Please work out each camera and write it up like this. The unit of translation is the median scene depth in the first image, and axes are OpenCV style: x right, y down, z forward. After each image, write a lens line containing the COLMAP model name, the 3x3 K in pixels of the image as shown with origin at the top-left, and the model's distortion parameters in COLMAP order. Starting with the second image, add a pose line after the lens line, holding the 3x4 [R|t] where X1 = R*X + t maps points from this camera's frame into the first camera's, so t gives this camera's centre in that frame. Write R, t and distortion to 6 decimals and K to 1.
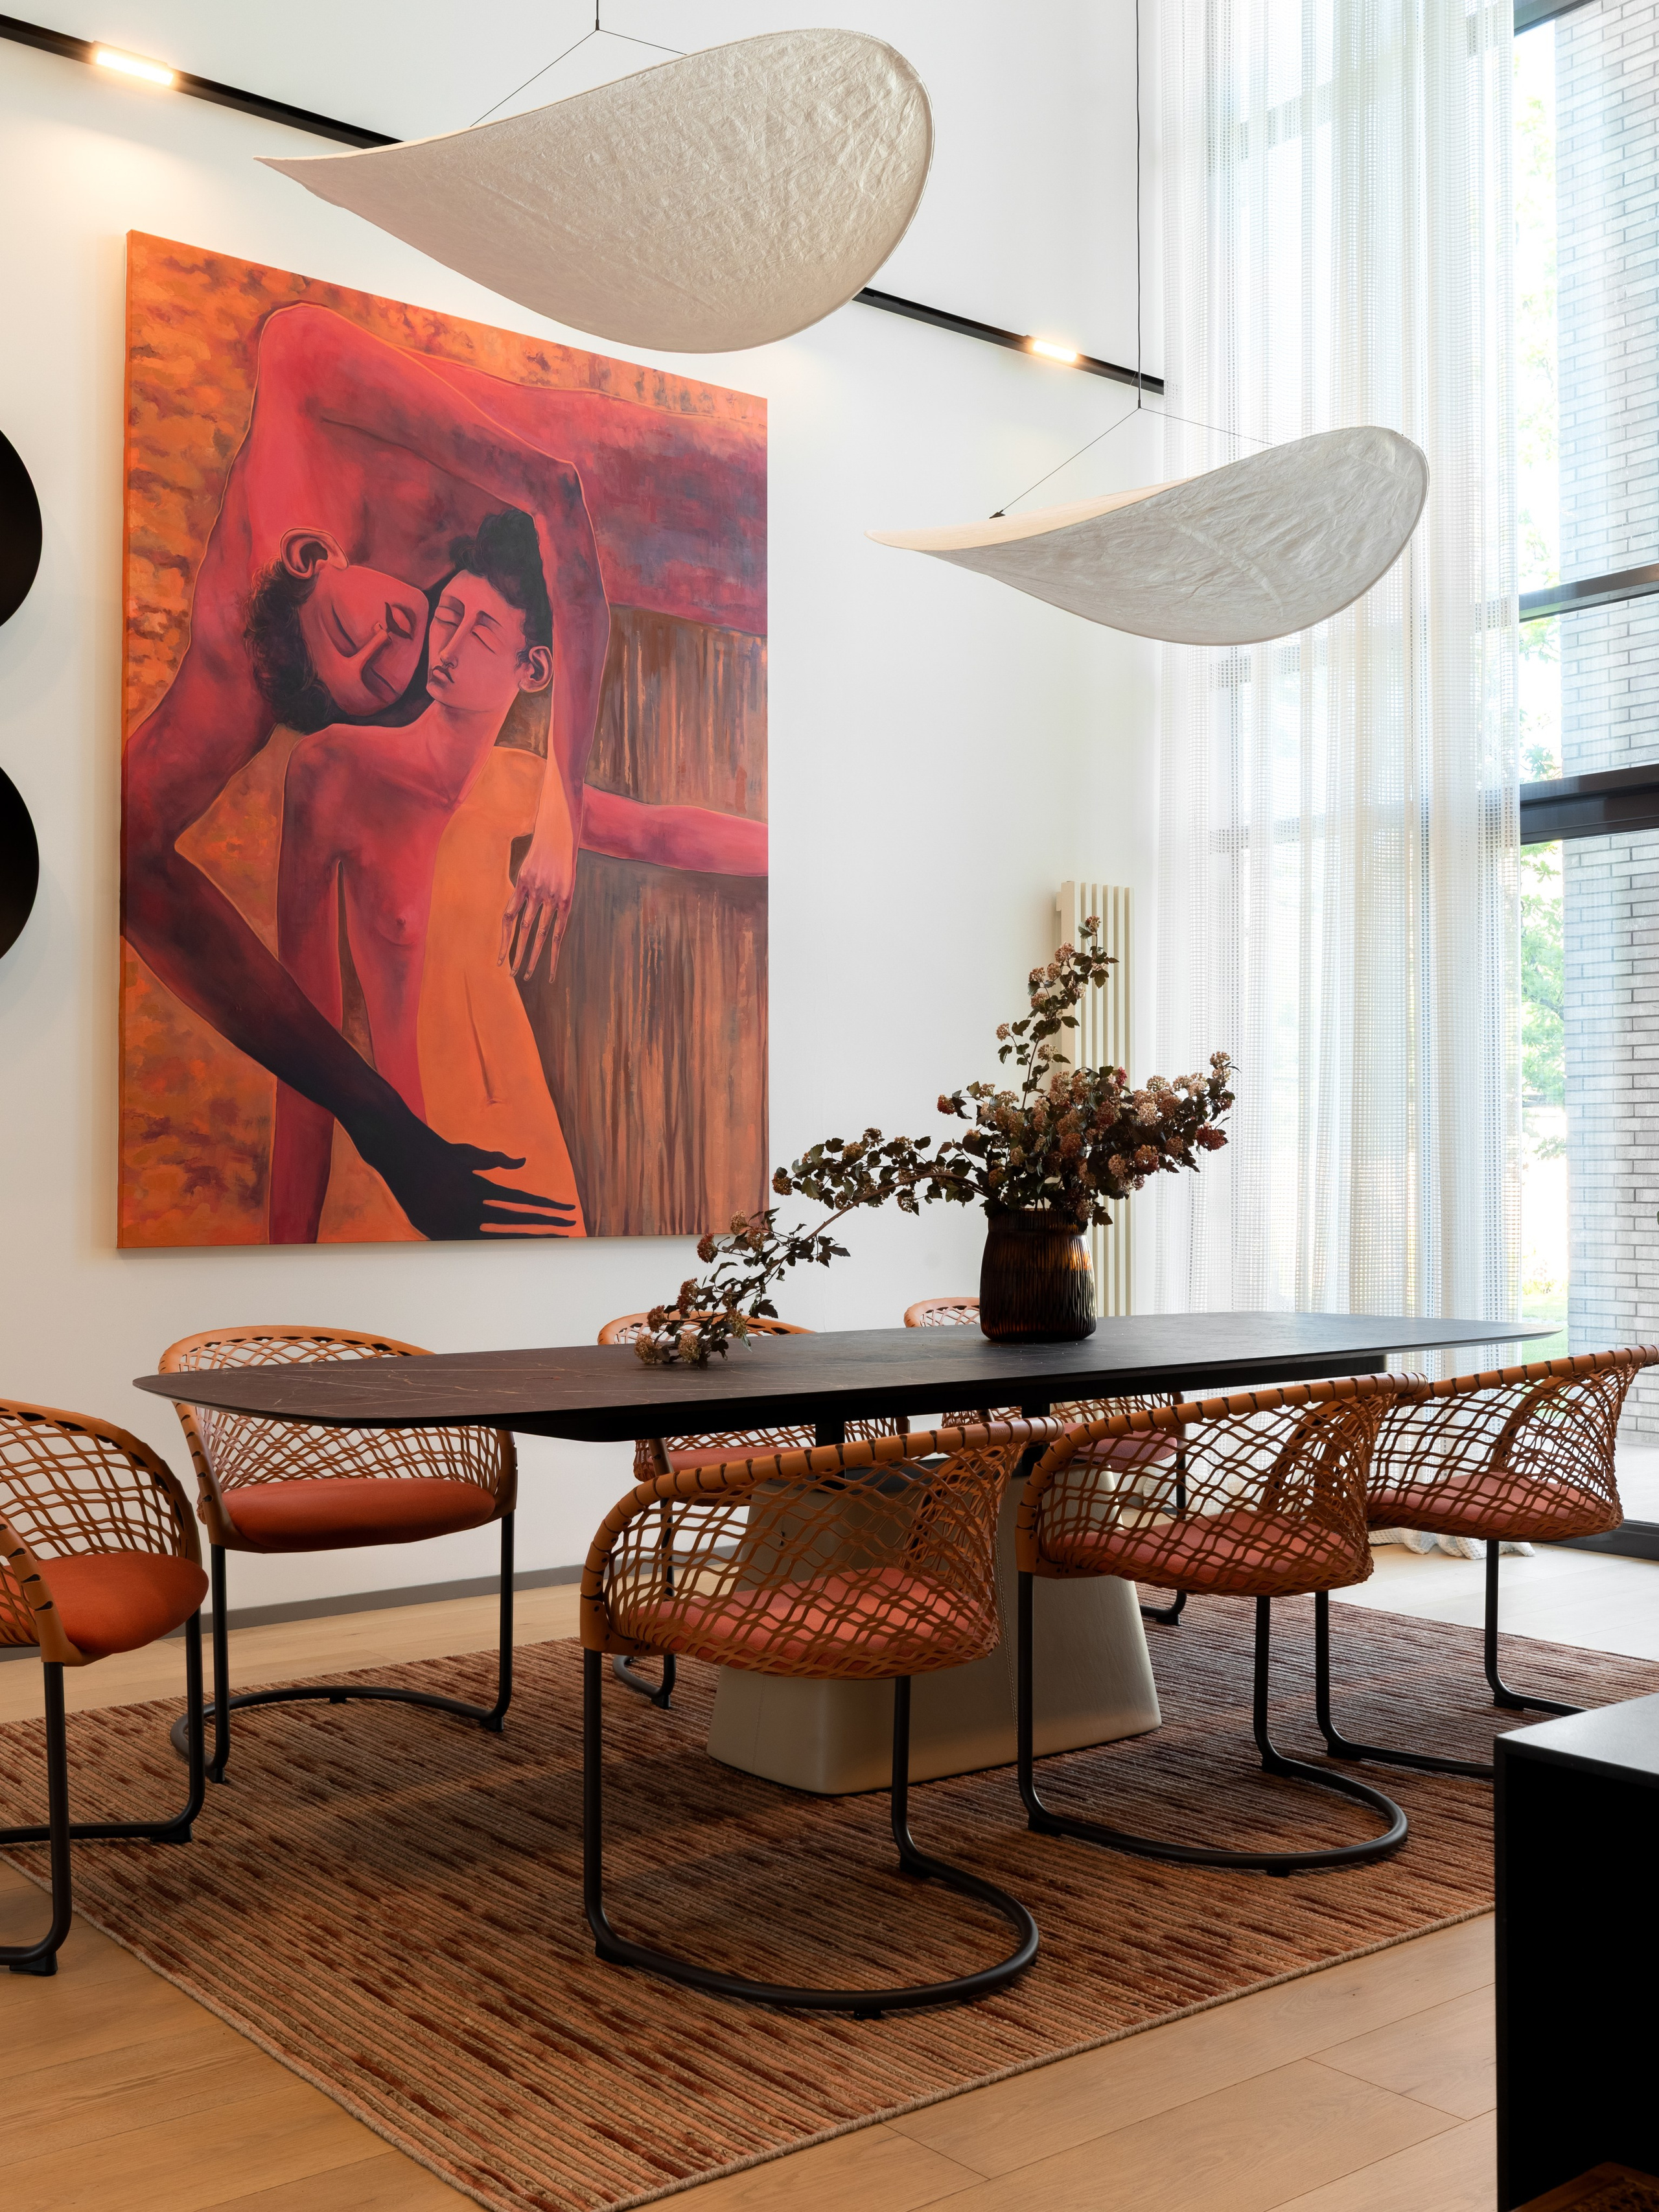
lens RADIAL K [[2198.4, 0, 834.7], [0, 2198.4, 1107.1], [0, 0, 1]] dist [0.010778, 0.000000]
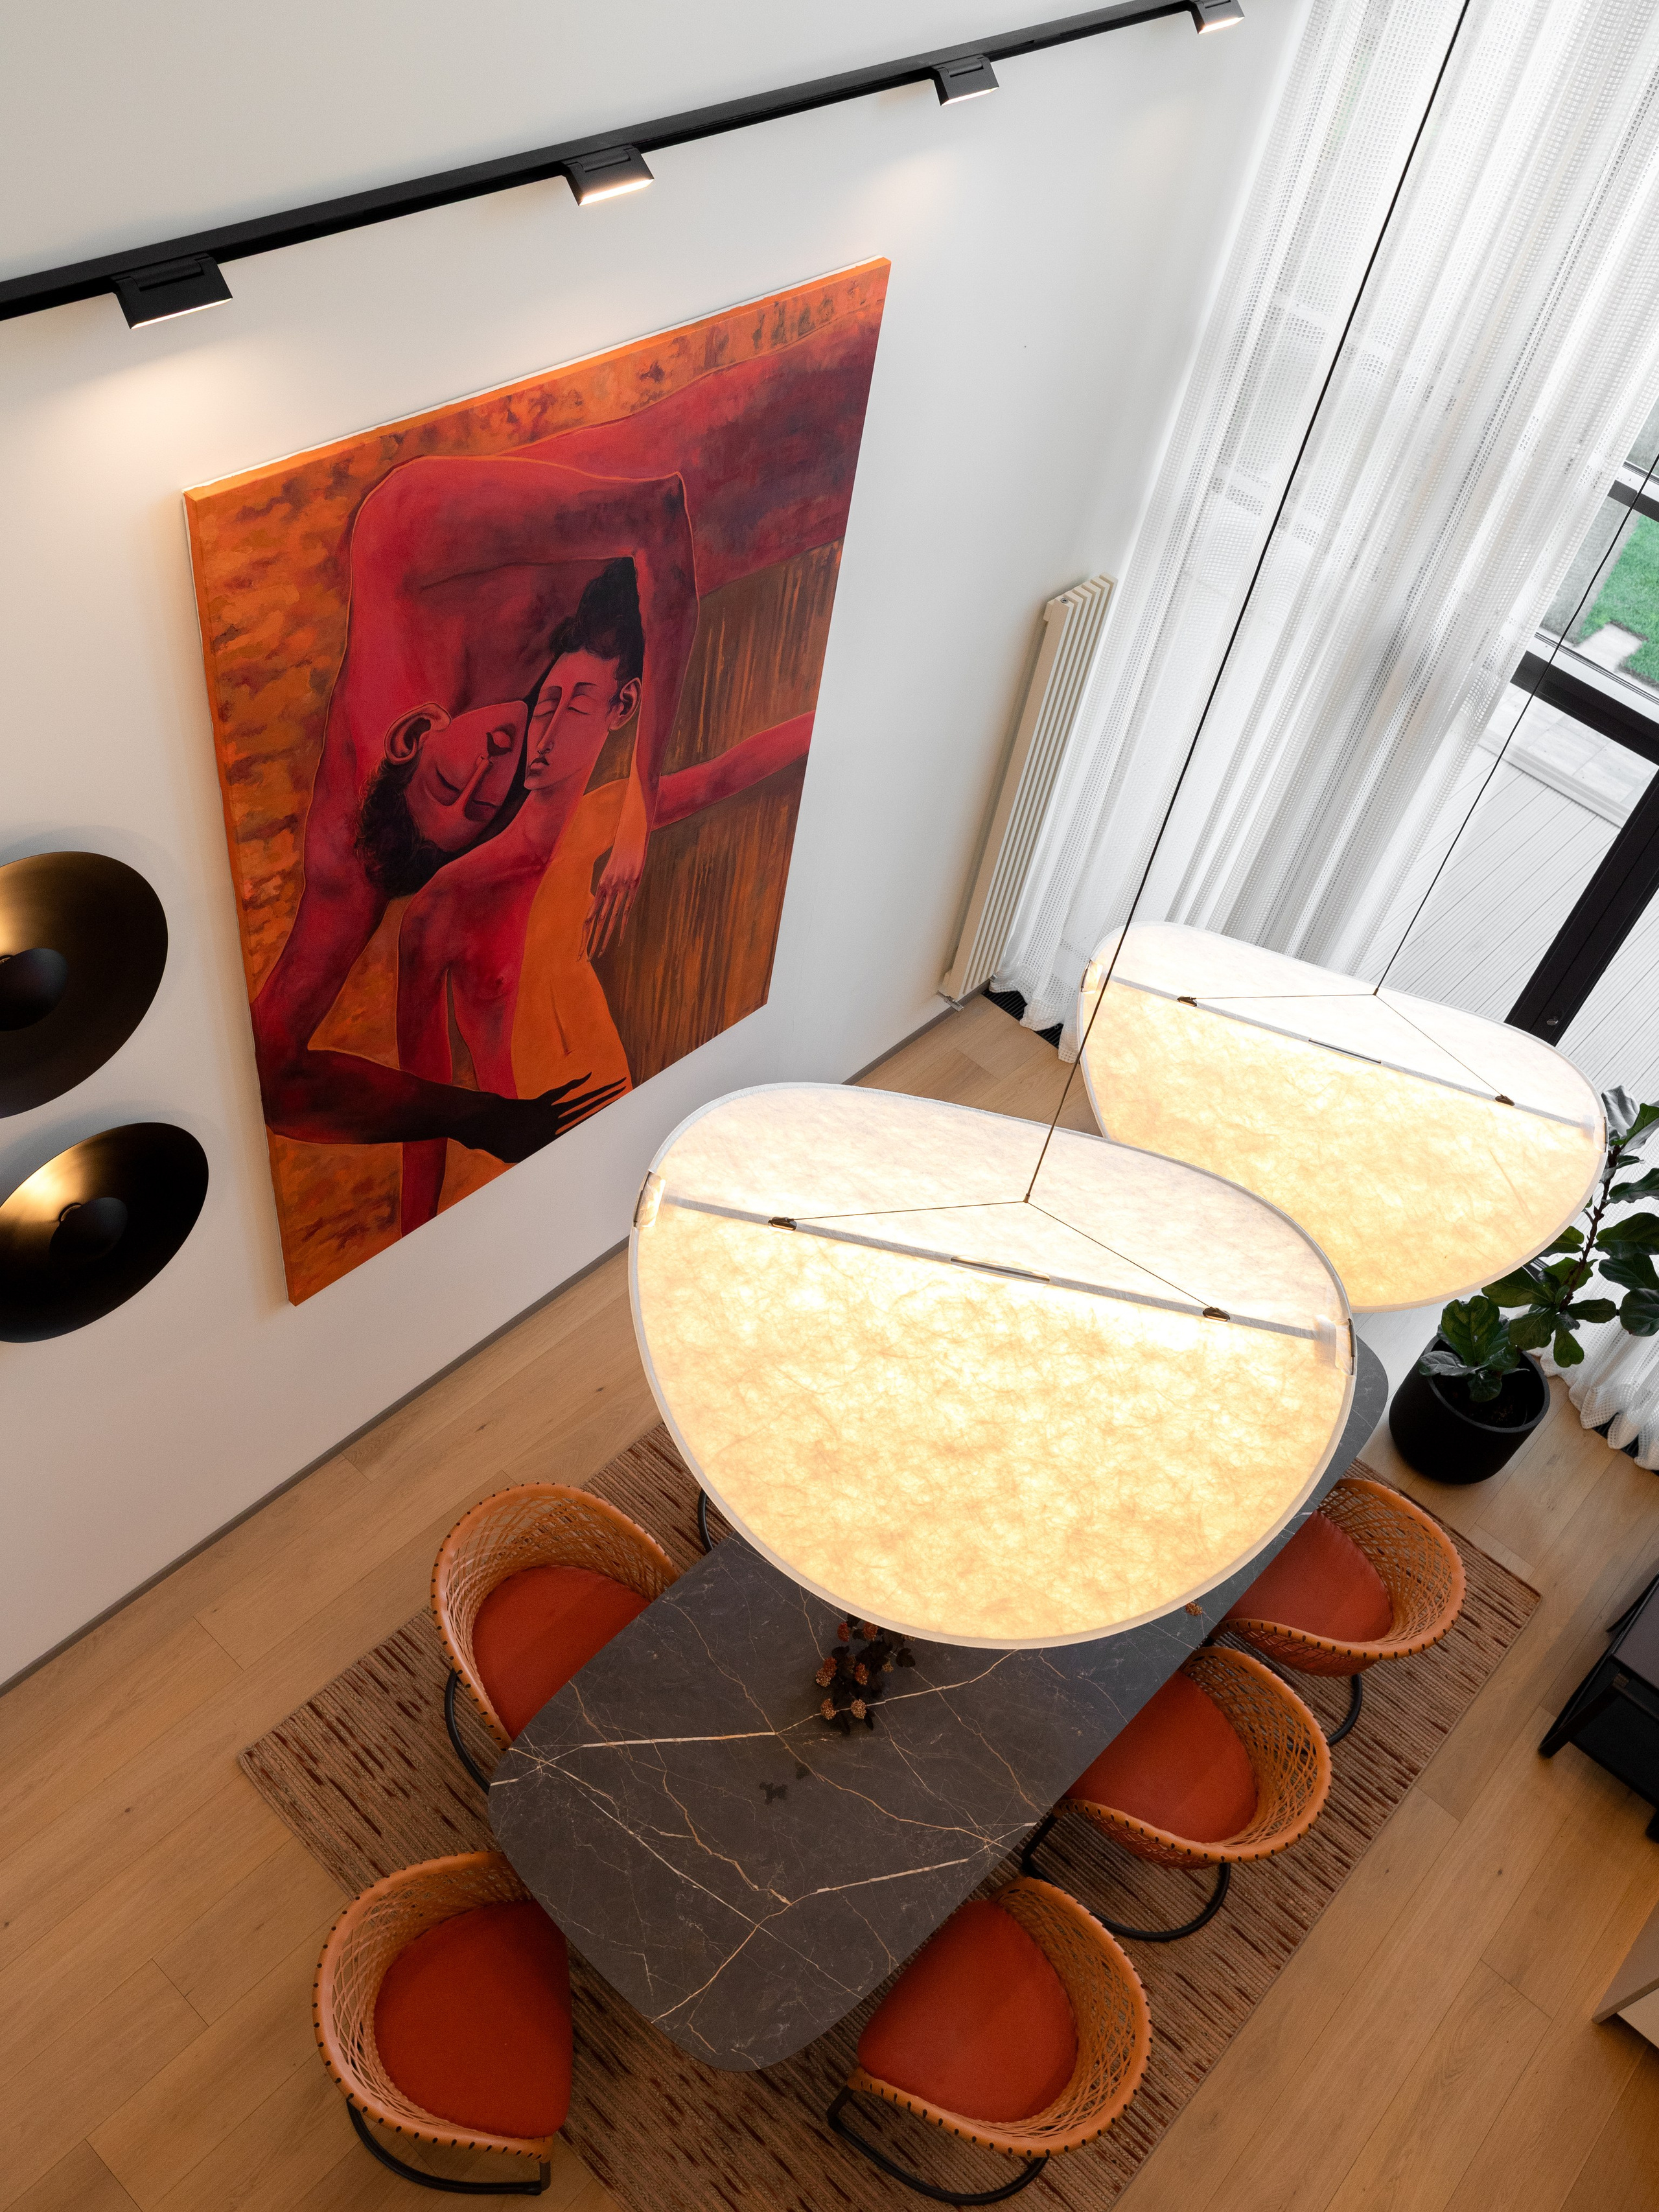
lens RADIAL K [[1790.5, 0, 822.4], [0, 1790.5, 1112.6], [0, 0, 1]] dist [0.001015, 0.000294]
pose [[0.975818, -0.022452, 0.217429, -0.229167], [-0.155884, 0.625821, 0.764231, -0.699412], [-0.153230, -0.779644, 0.607187, 0.409972]]
